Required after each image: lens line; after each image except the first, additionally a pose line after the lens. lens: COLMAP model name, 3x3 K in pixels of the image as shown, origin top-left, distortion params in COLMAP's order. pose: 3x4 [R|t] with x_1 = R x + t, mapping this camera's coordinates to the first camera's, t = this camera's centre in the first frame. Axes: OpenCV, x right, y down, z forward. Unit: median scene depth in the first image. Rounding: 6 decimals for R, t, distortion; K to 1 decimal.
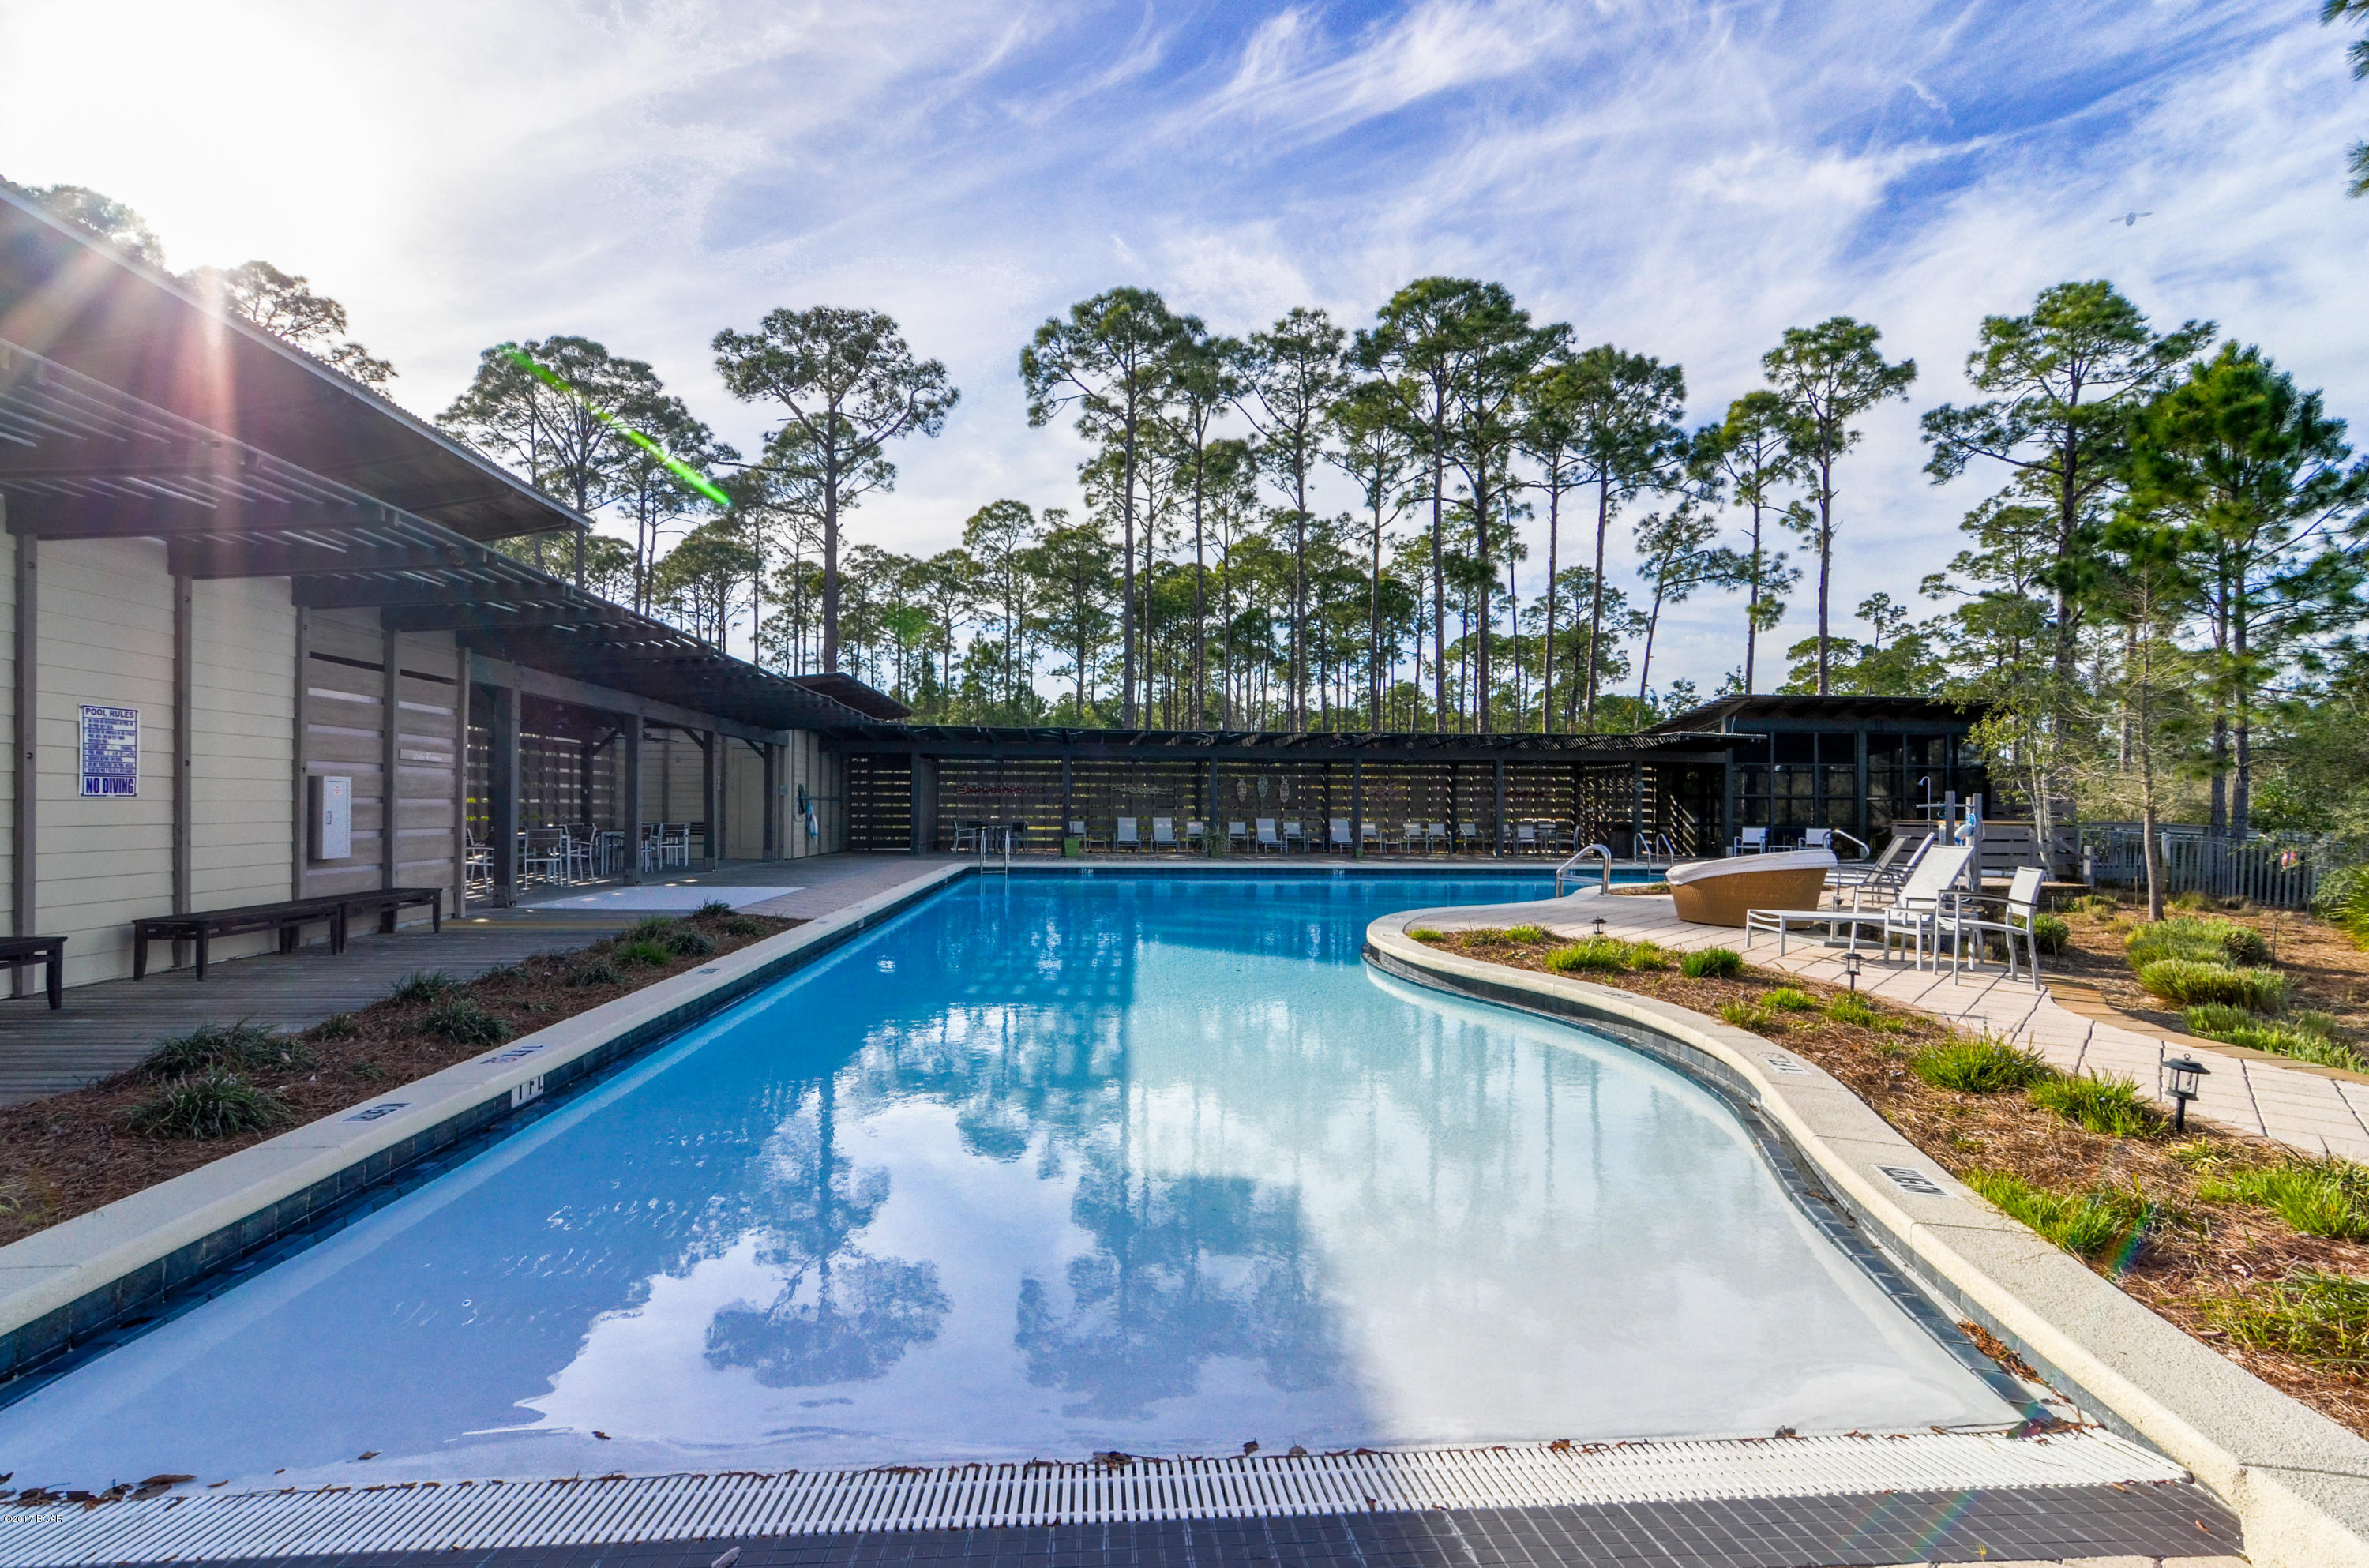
lens RADIAL K [[1131.8, 0, 1185.5], [0, 1131.8, 795.9], [0, 0, 1]] dist [-0.003437, 0.001895]
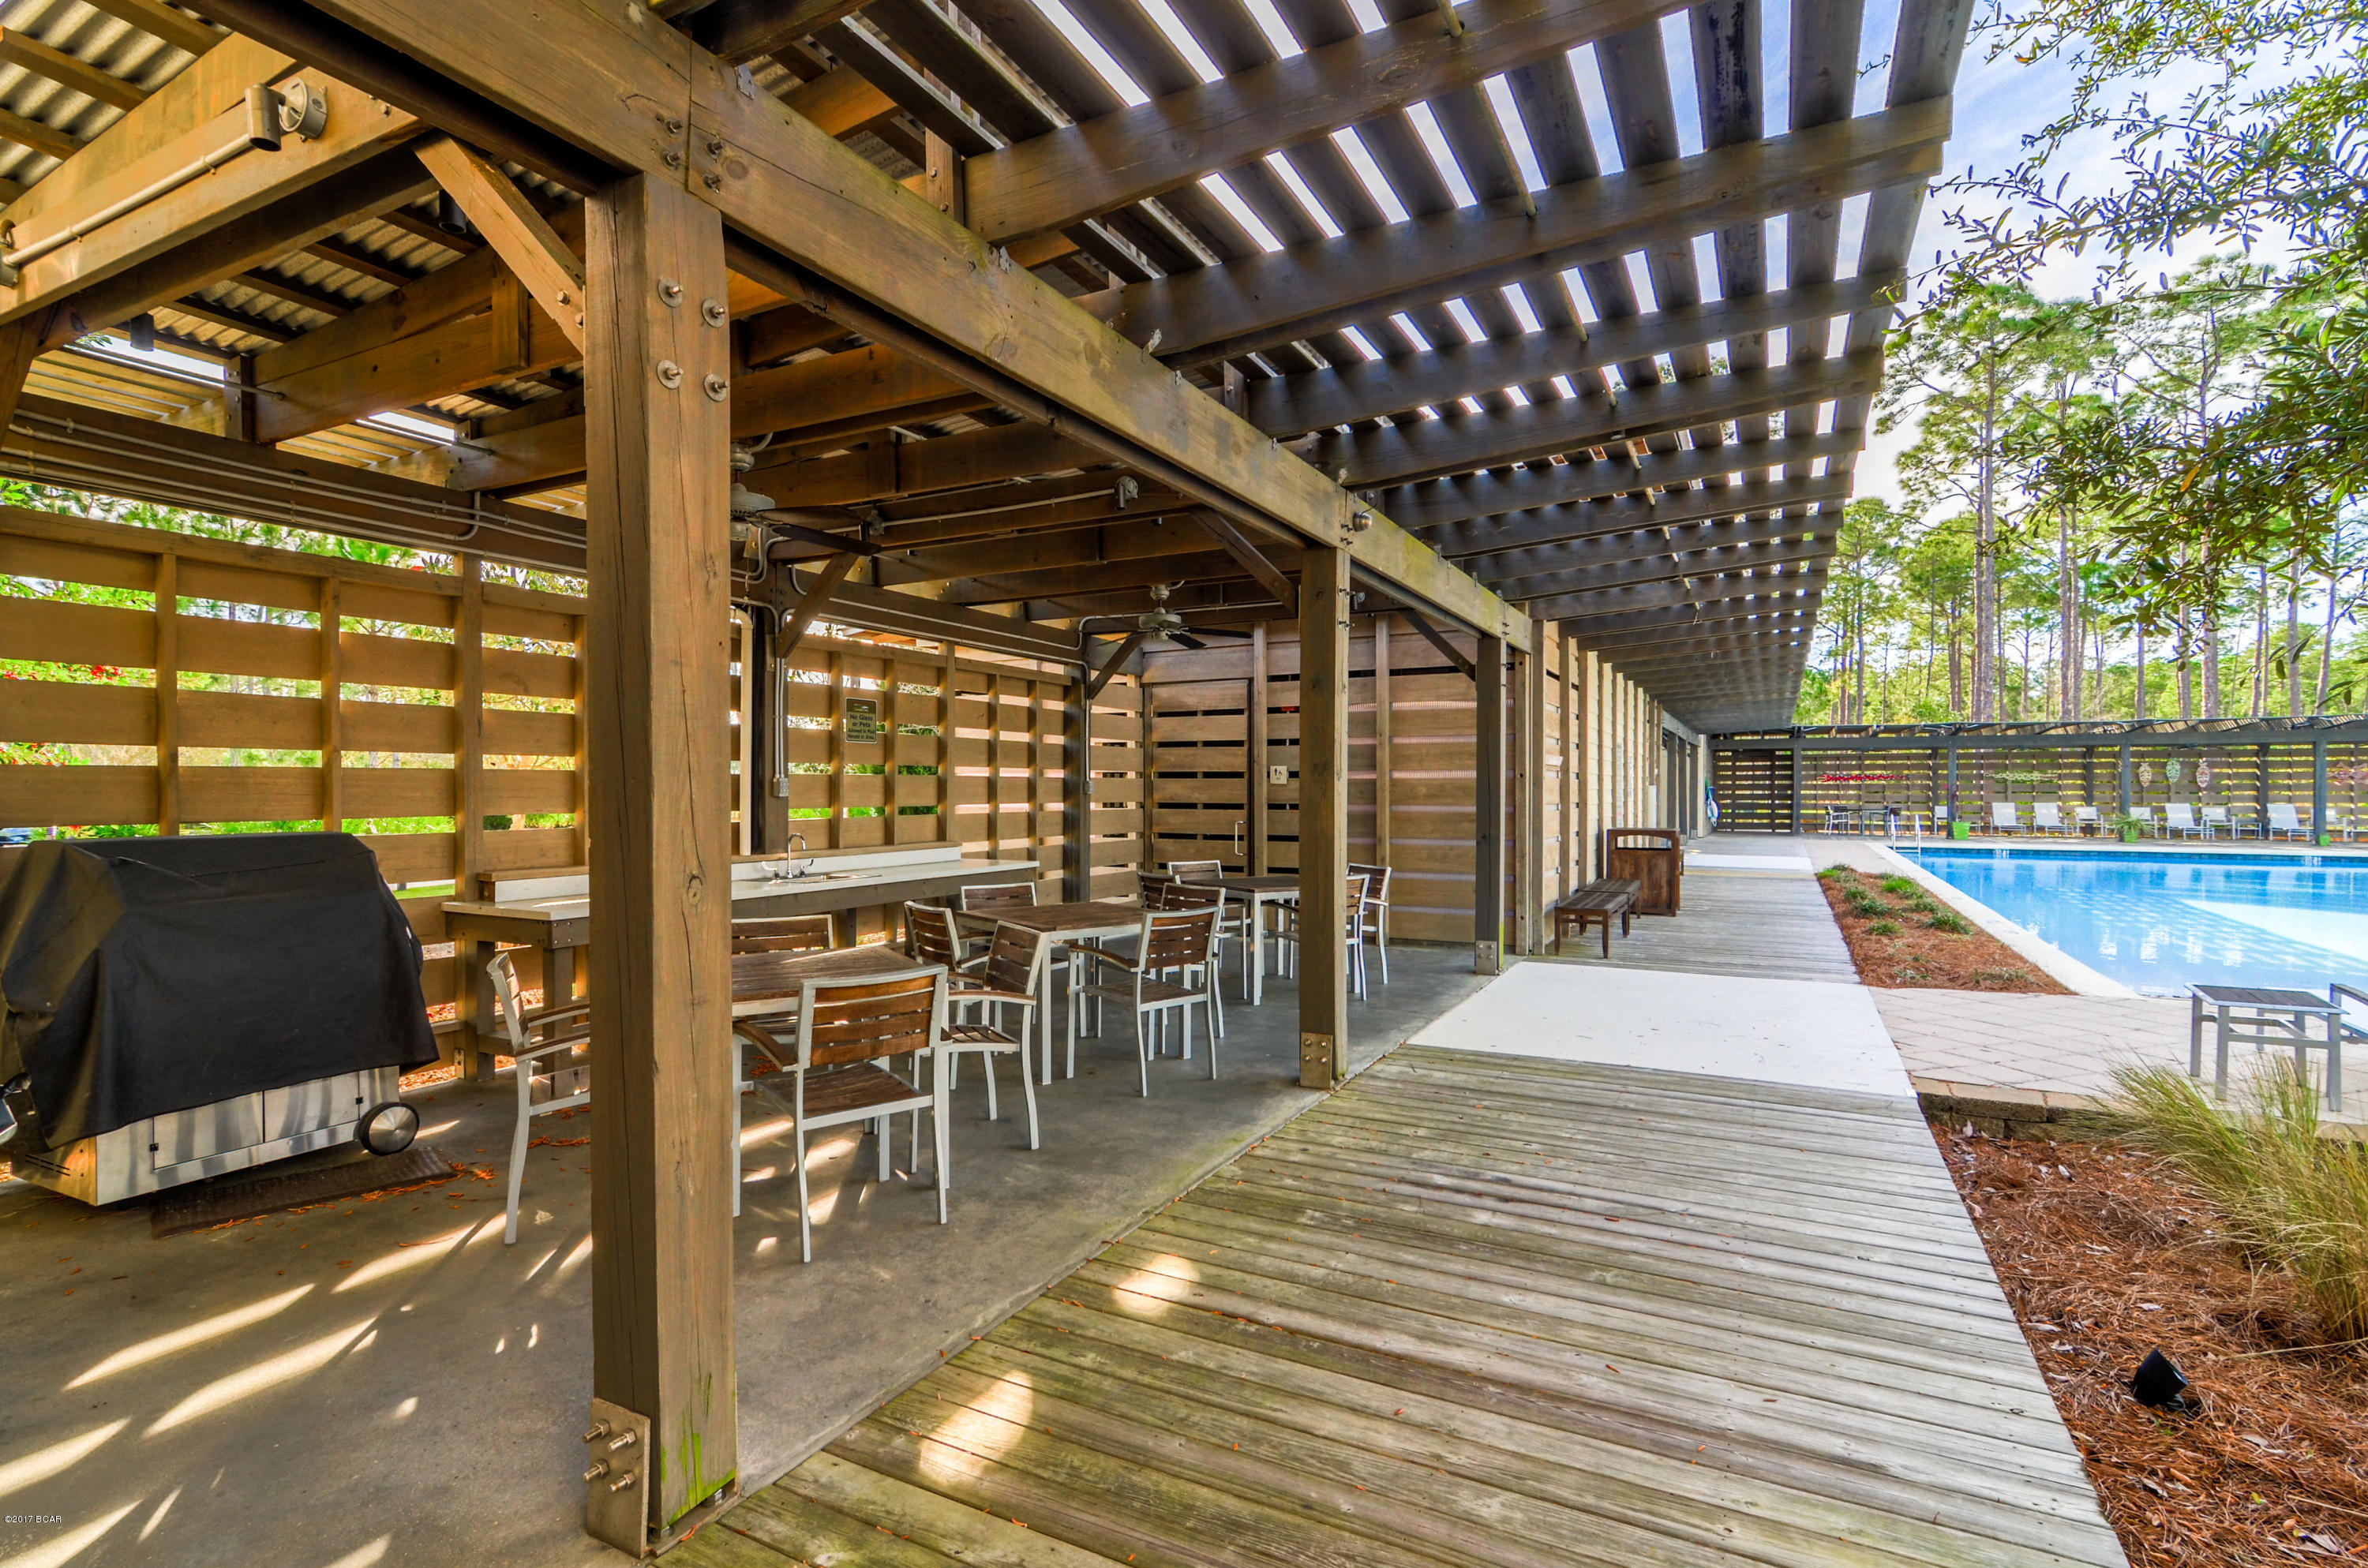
lens RADIAL K [[1131.3, 0, 1183.3], [0, 1131.3, 788.7], [0, 0, 1]] dist [-0.003437, 0.001895]
pose [[0.838755, -0.007805, -0.544453, -0.116720], [0.013013, 0.999899, 0.005714, -0.009462], [0.544353, -0.011878, 0.838772, -0.272568]]
